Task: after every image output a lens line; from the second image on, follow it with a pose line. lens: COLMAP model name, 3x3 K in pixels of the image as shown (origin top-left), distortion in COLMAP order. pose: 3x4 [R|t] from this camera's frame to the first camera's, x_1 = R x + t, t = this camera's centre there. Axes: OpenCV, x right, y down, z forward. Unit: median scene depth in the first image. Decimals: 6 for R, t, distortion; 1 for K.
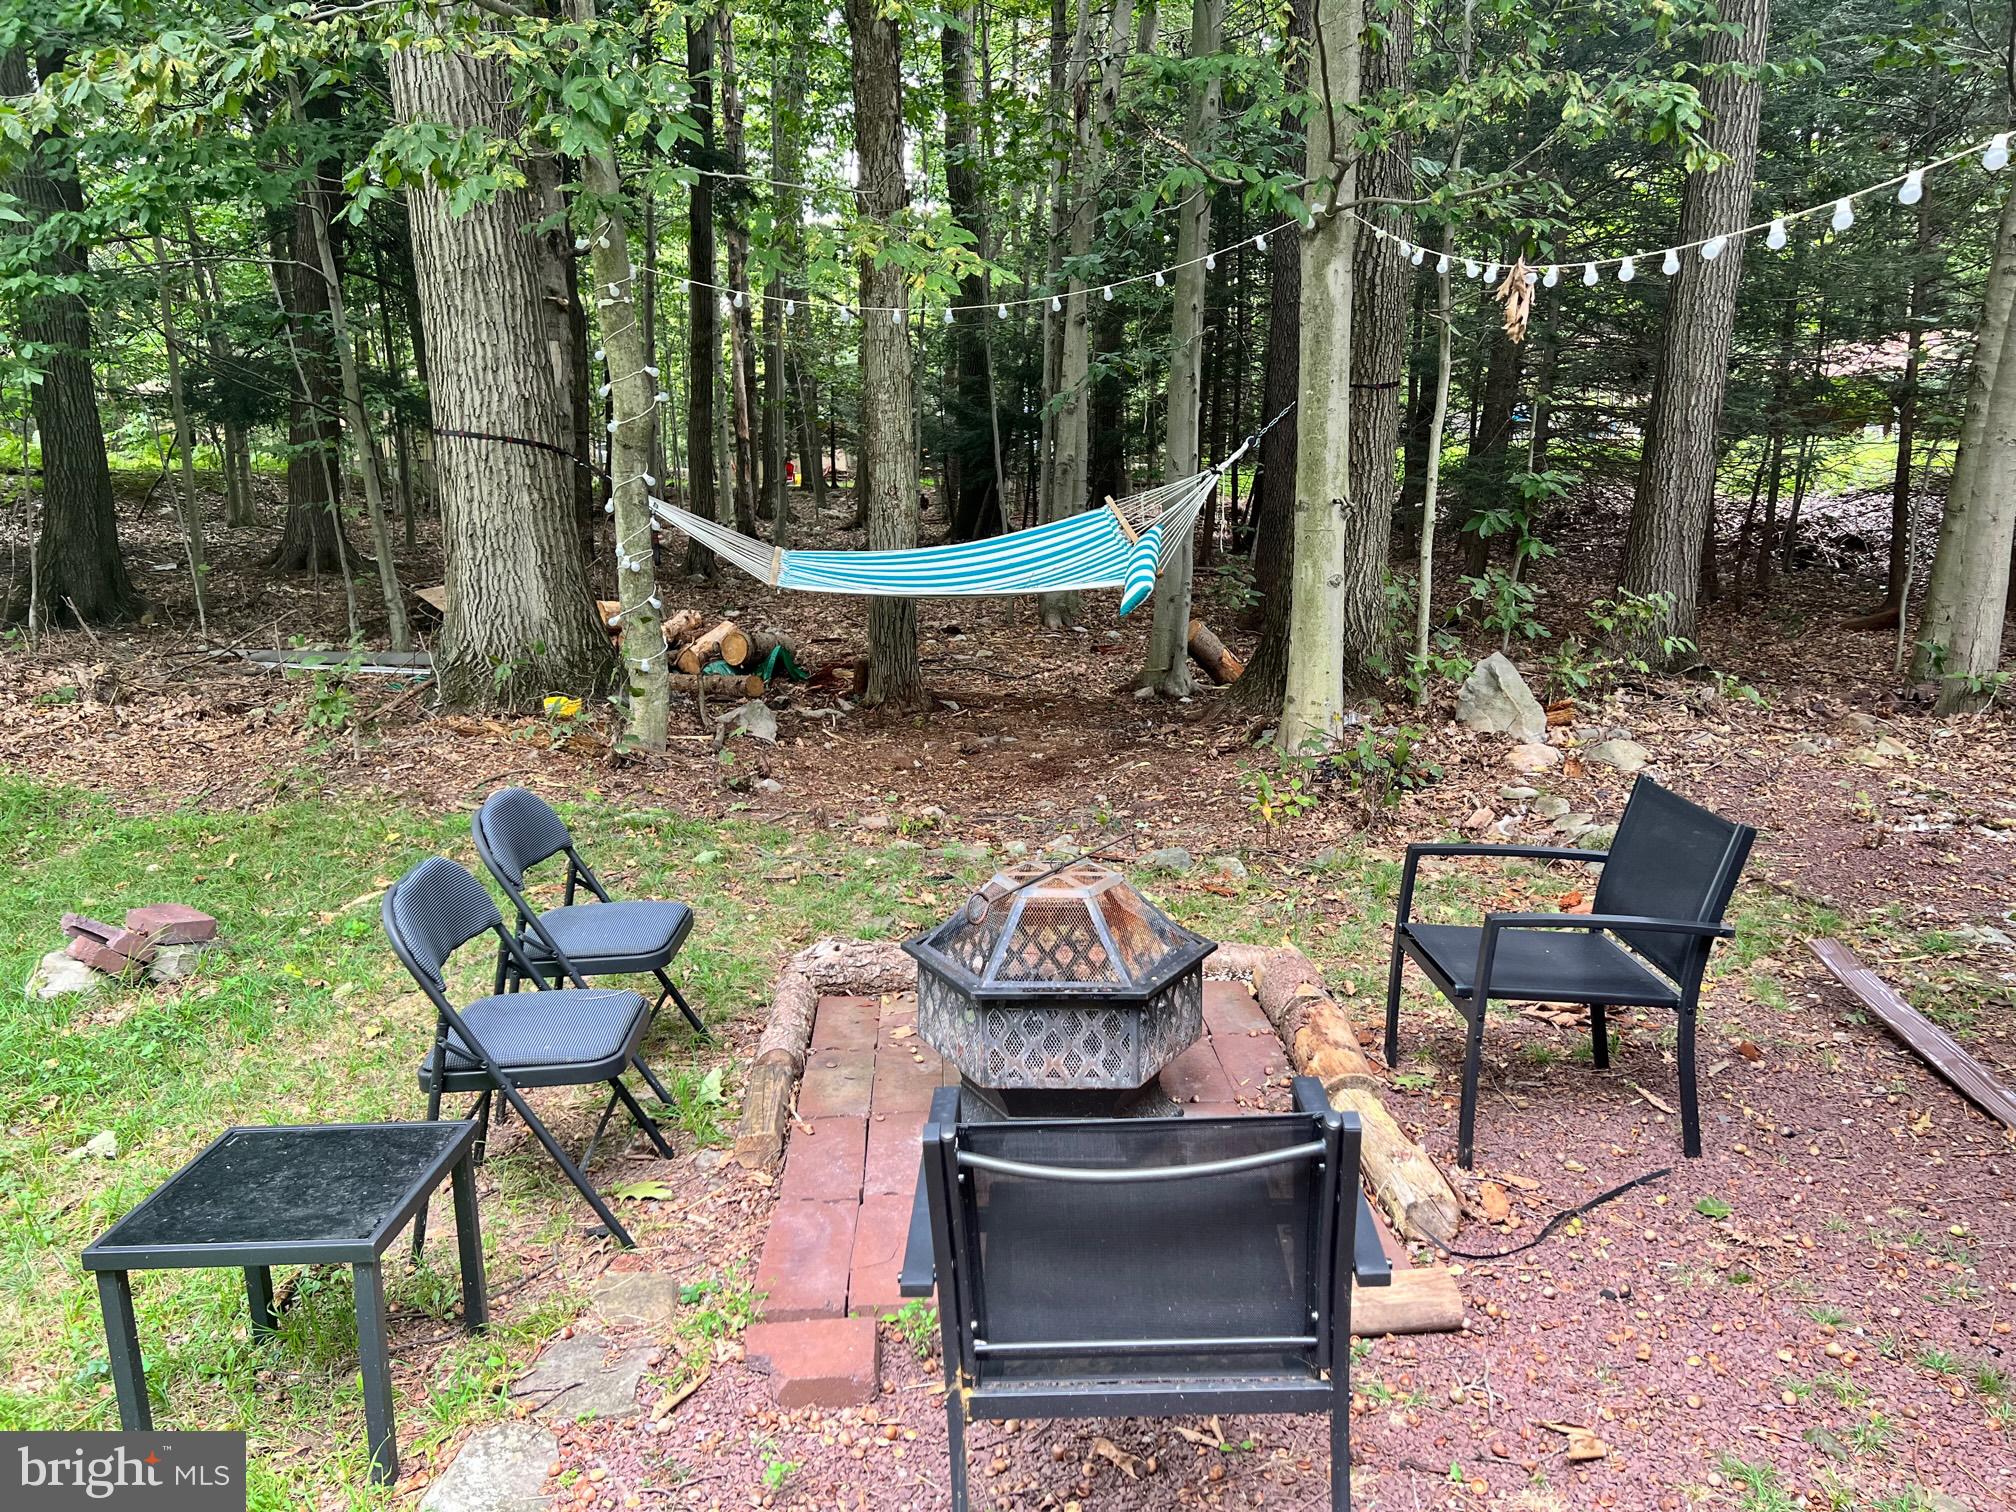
lens RADIAL K [[1507.3, 0, 999.6], [0, 1507.3, 747.2], [0, 0, 1]] dist [0.090801, -0.101577]
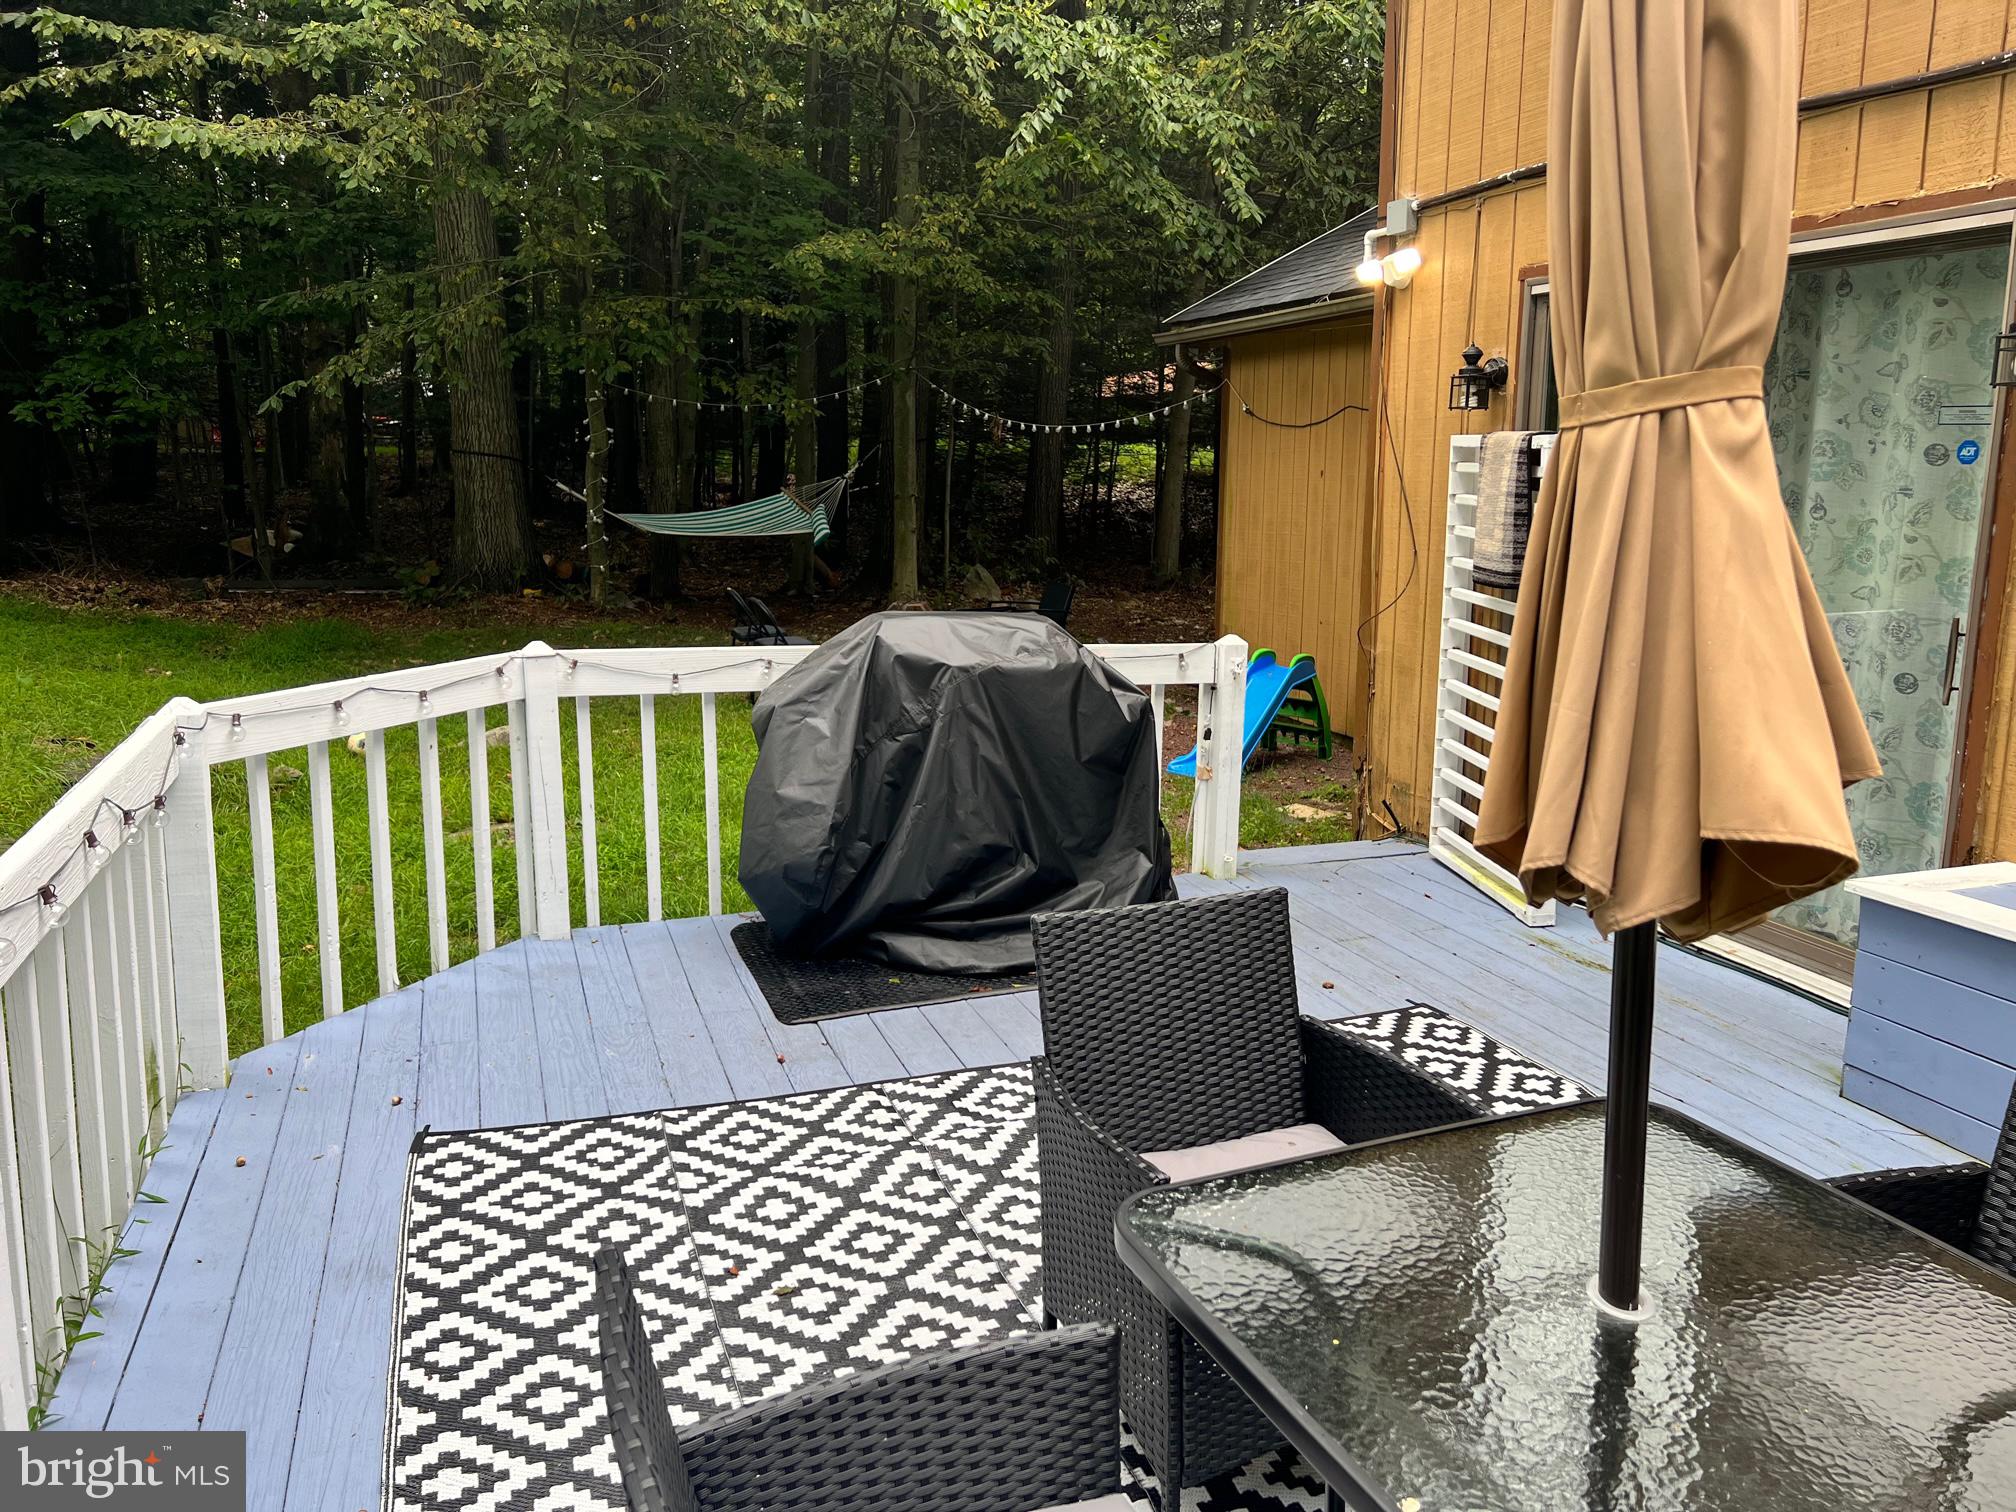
lens RADIAL K [[1507.3, 0, 999.6], [0, 1507.3, 747.2], [0, 0, 1]] dist [0.090801, -0.101577]
pose [[0.925363, -0.052869, 0.375377, -0.479592], [0.045131, 0.998549, 0.029383, 0.140676], [-0.376386, -0.010249, 0.926406, -1.041409]]
